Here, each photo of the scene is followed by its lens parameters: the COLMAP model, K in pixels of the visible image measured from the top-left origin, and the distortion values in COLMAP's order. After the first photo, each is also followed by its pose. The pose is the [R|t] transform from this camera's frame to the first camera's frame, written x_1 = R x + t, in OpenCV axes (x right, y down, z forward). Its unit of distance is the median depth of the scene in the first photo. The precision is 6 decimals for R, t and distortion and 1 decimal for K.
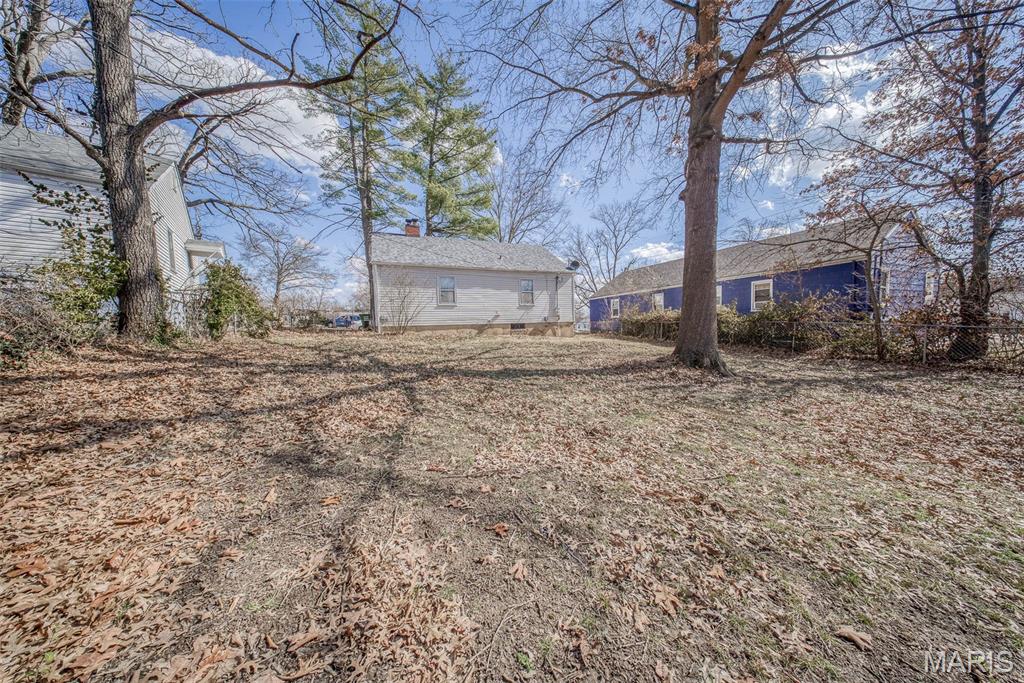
lens RADIAL K [[301.2, 0, 512.0], [0, 301.2, 341.5], [0, 0, 1]] dist [-0.003862, -0.000097]
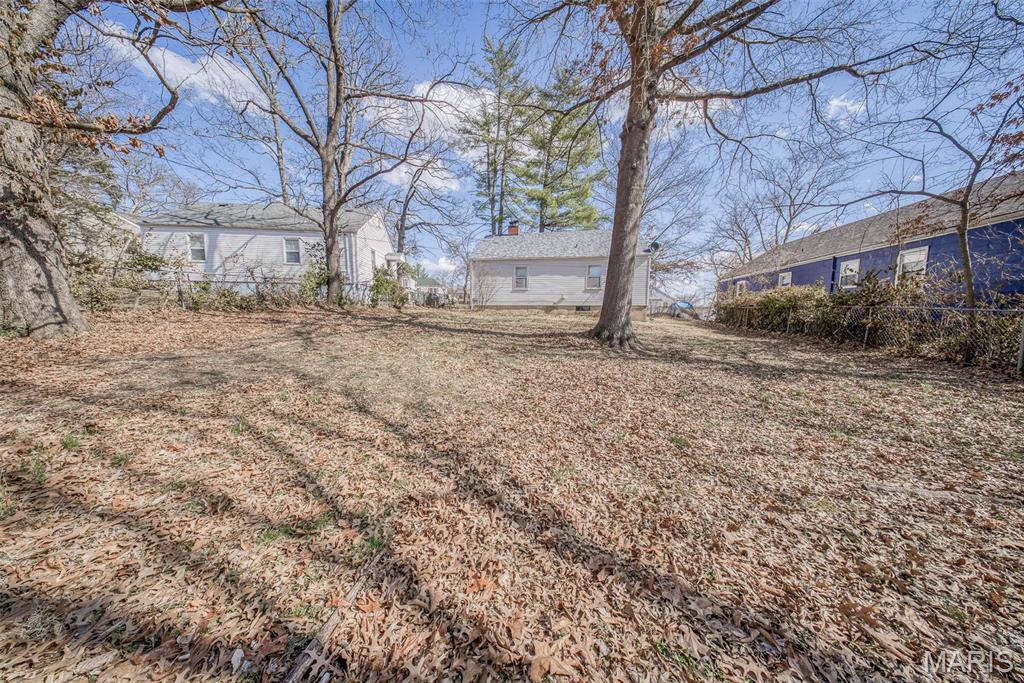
lens RADIAL K [[301.2, 0, 512.0], [0, 301.2, 341.5], [0, 0, 1]] dist [-0.003862, -0.000097]
pose [[0.841095, 0.077621, -0.535289, 0.449095], [-0.057488, 0.996873, 0.054223, 0.029017], [0.537824, -0.014834, 0.842927, -0.078867]]
